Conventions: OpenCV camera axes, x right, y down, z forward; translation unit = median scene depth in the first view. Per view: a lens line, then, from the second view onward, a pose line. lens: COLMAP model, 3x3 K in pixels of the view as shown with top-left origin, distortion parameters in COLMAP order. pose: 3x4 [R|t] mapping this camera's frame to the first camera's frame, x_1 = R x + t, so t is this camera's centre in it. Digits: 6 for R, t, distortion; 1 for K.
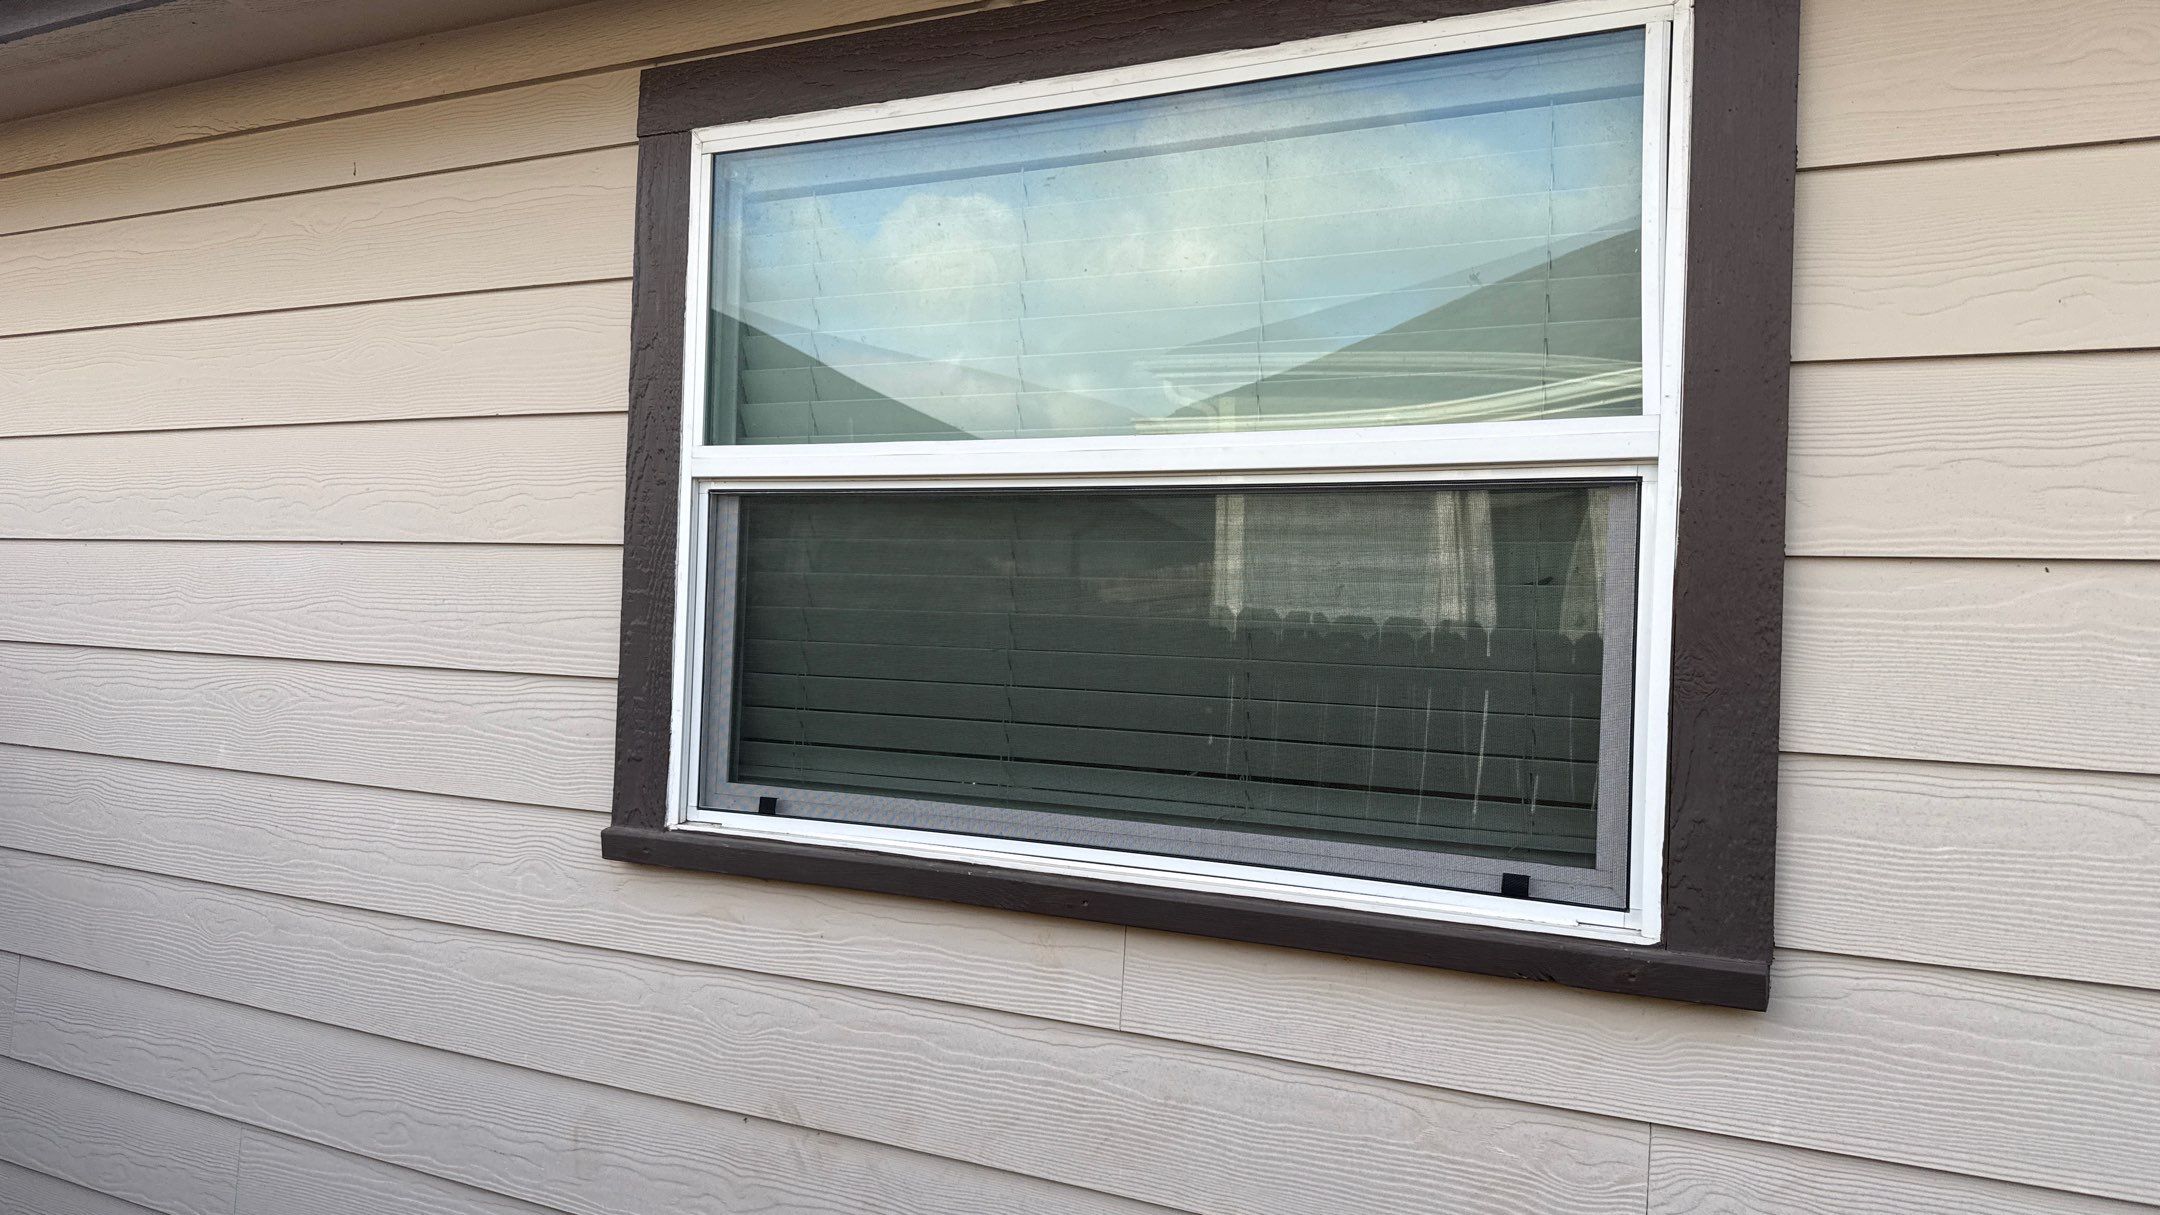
lens RADIAL K [[1601.1, 0, 1081.0], [0, 1601.1, 589.2], [0, 0, 1]] dist [0.070367, -0.062574]
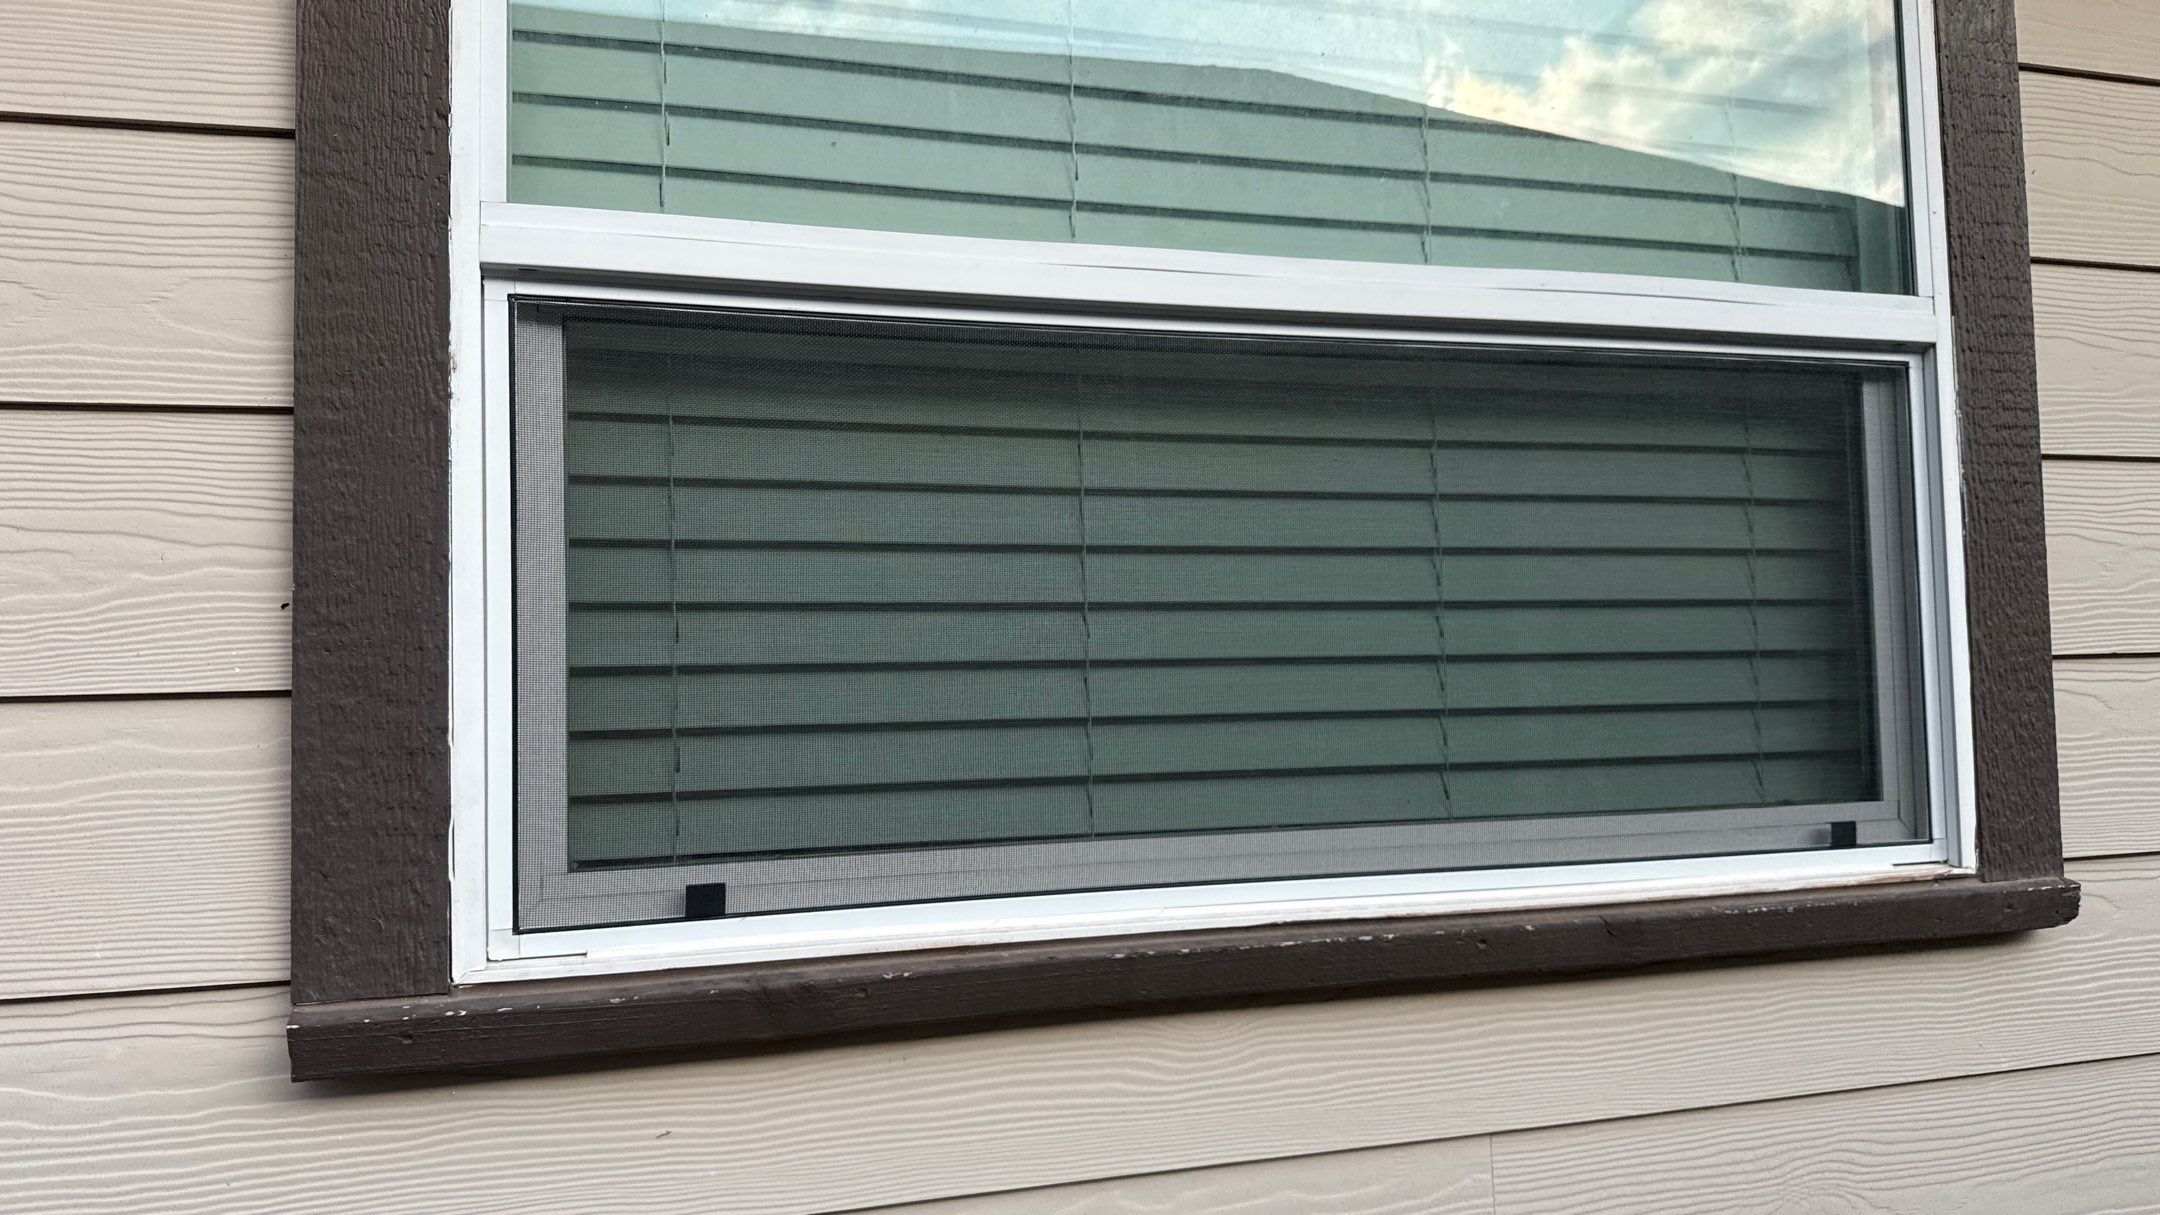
lens RADIAL K [[1601.1, 0, 1081.0], [0, 1601.1, 589.2], [0, 0, 1]] dist [0.070367, -0.062574]
pose [[0.692949, -0.019535, 0.720722, -0.493090], [0.020800, 0.999758, 0.007100, 0.031319], [-0.720686, 0.010070, 0.693188, 0.550001]]
